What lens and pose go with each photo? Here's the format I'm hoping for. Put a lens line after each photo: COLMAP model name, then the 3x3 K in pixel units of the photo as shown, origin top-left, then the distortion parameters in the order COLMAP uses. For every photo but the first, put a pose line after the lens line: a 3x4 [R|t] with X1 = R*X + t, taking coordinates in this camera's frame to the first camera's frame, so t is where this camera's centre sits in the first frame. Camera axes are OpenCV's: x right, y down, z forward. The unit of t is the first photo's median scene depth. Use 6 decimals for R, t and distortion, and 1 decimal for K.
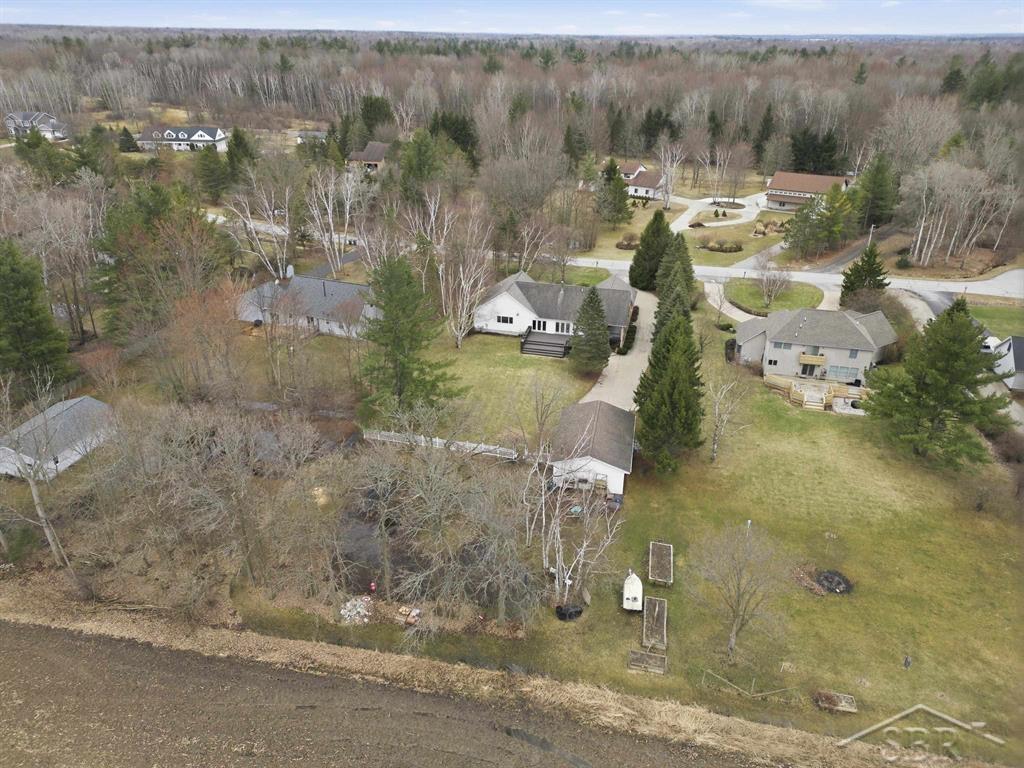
lens RADIAL K [[721.1, 0, 517.0], [0, 721.1, 382.1], [0, 0, 1]] dist [0.055112, -0.036450]
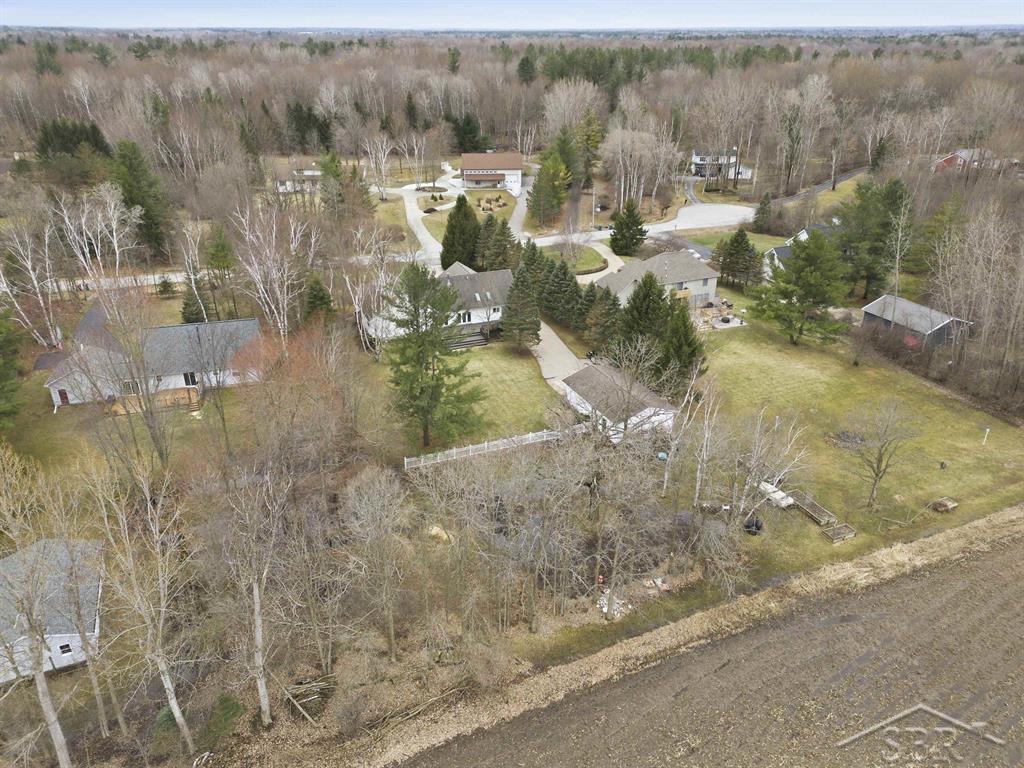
lens RADIAL K [[721.1, 0, 518.2], [0, 721.1, 386.7], [0, 0, 1]] dist [0.055112, -0.036450]
pose [[0.811336, -0.266115, 0.520496, -0.802708], [0.259617, 0.961781, 0.087048, -0.096486], [-0.523768, 0.064505, 0.849415, 0.215355]]
